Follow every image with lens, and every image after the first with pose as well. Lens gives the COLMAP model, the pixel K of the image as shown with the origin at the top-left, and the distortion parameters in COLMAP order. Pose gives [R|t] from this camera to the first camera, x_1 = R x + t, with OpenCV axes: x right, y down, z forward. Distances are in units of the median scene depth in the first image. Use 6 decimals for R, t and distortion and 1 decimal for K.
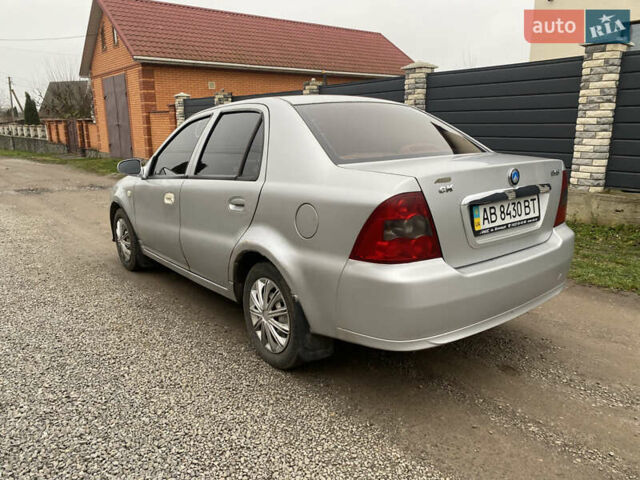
lens RADIAL K [[496.9, 0, 319.0], [0, 496.9, 211.6], [0, 0, 1]] dist [0.046756, -0.036514]
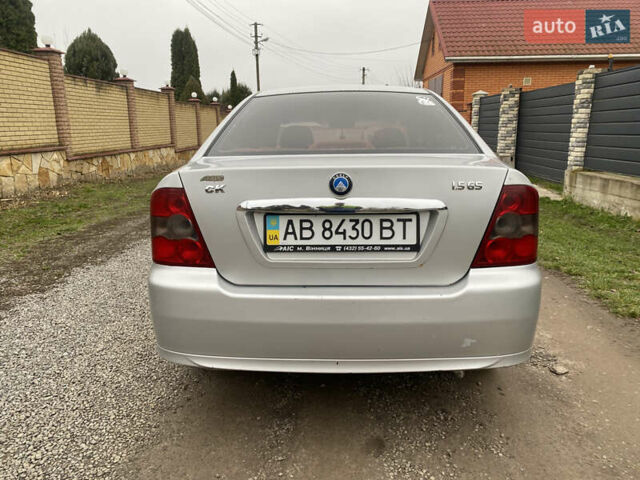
lens RADIAL K [[496.9, 0, 319.0], [0, 496.9, 211.6], [0, 0, 1]] dist [0.046756, -0.036514]
pose [[0.764388, 0.112815, -0.634810, 0.817943], [-0.113366, 0.992751, 0.039921, -0.053001], [0.634712, 0.041451, 0.771636, 0.393298]]
